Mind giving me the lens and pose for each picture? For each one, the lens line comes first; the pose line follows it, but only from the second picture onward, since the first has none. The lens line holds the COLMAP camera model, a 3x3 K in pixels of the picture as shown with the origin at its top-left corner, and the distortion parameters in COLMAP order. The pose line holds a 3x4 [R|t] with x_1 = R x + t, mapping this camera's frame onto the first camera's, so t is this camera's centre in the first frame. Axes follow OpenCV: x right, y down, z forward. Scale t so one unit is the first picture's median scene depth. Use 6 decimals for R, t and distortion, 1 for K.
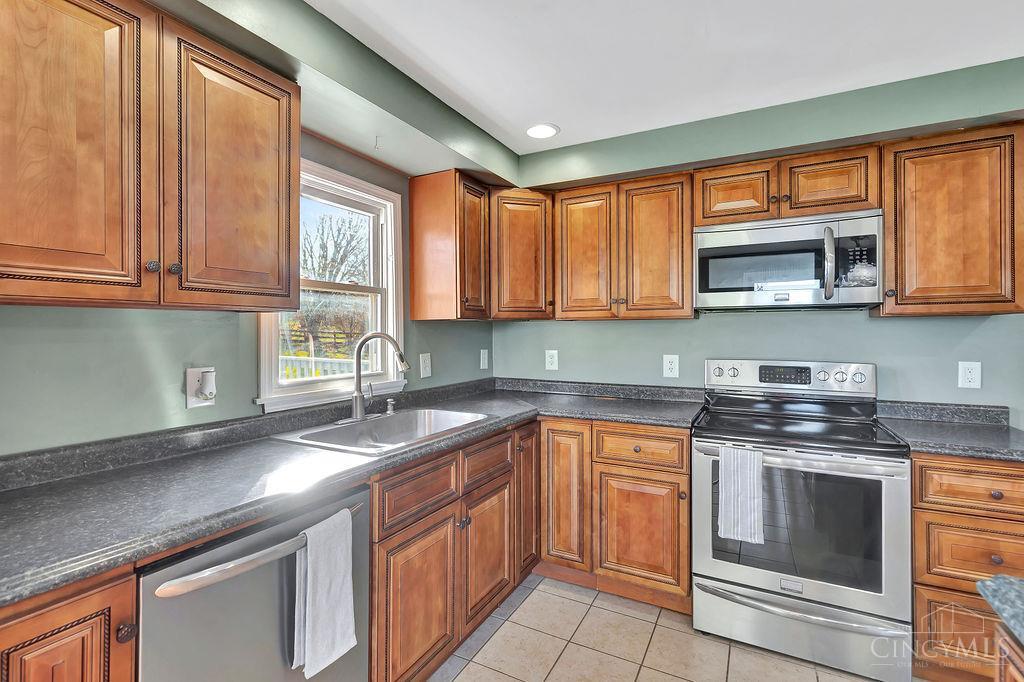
lens RADIAL K [[466.9, 0, 515.0], [0, 466.9, 332.4], [0, 0, 1]] dist [0.005748, 0.000724]
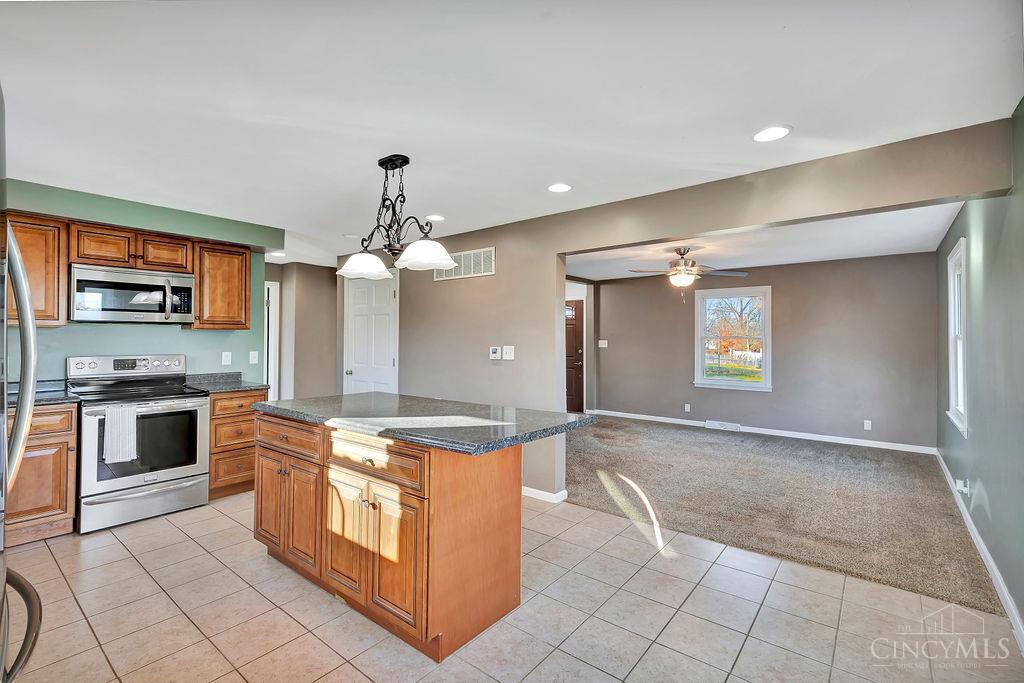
lens RADIAL K [[466.9, 0, 512.1], [0, 466.9, 333.8], [0, 0, 1]] dist [0.005748, 0.000724]
pose [[0.194398, 0.008656, 0.980885, -0.862618], [-0.007305, 0.999946, -0.007376, -0.011699], [-0.980896, -0.005732, 0.194451, -0.672694]]
